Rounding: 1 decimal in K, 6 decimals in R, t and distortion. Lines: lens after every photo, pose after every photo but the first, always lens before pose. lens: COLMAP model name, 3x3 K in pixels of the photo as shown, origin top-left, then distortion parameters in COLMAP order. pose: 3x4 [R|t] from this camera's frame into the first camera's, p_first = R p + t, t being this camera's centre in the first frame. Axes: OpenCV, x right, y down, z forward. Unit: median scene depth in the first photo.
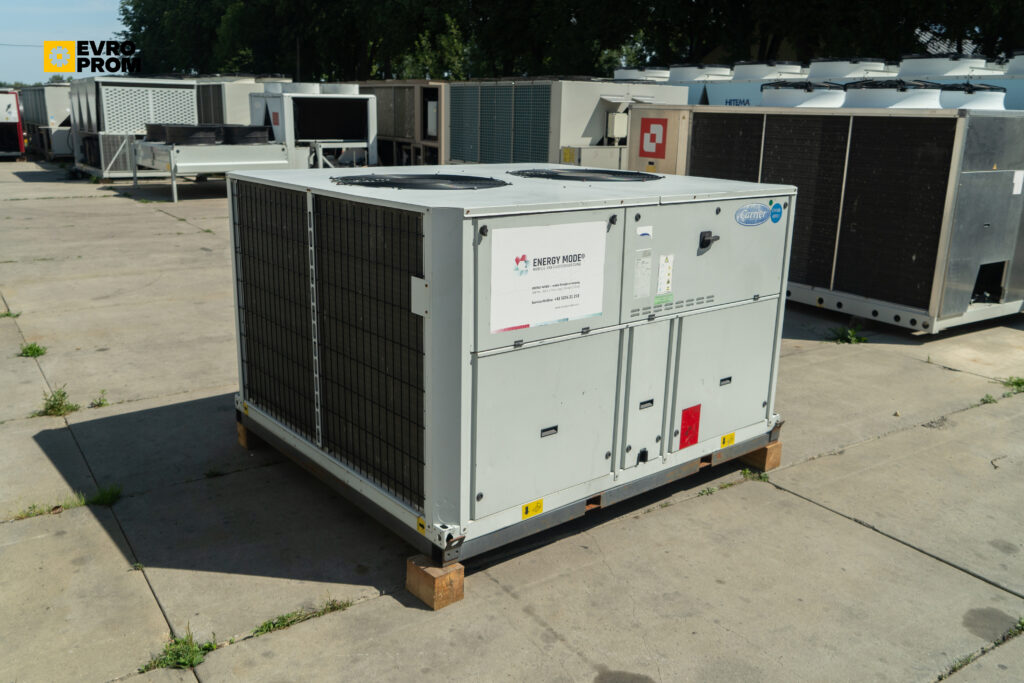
lens RADIAL K [[851.5, 0, 512.0], [0, 851.5, 341.5], [0, 0, 1]] dist [-0.013316, -0.003725]
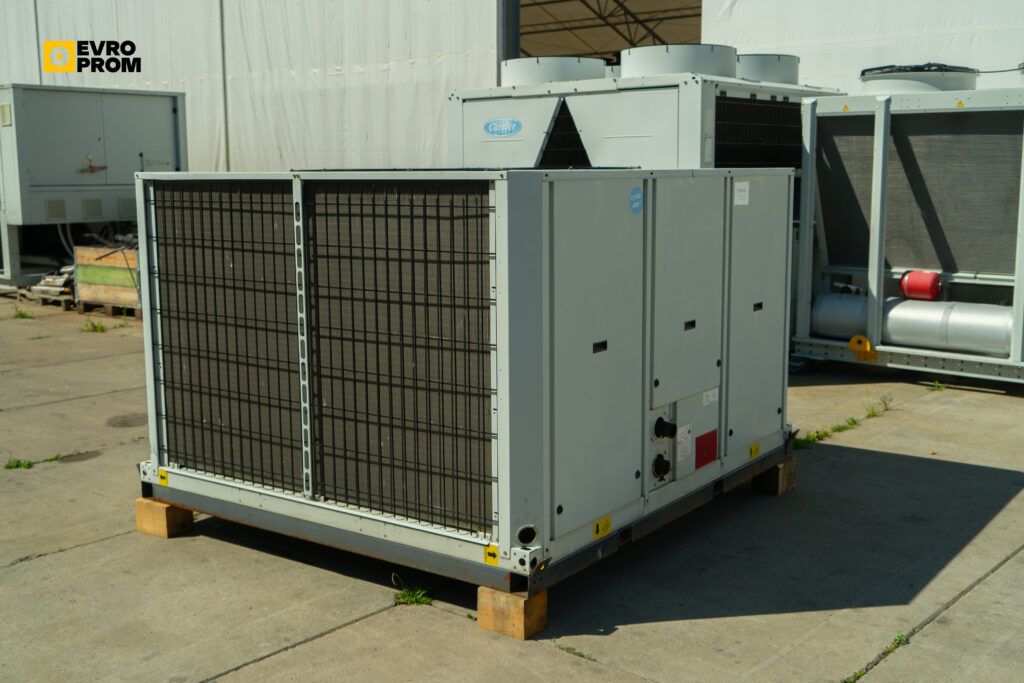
lens RADIAL K [[1149.1, 0, 512.0], [0, 1149.1, 341.5], [0, 0, 1]] dist [0.009754, 0.020993]
pose [[-0.964739, 0.024508, -0.262065, 0.274722], [-0.080971, 0.919739, 0.384088, -0.481325], [0.250444, 0.391765, -0.885324, 2.102455]]
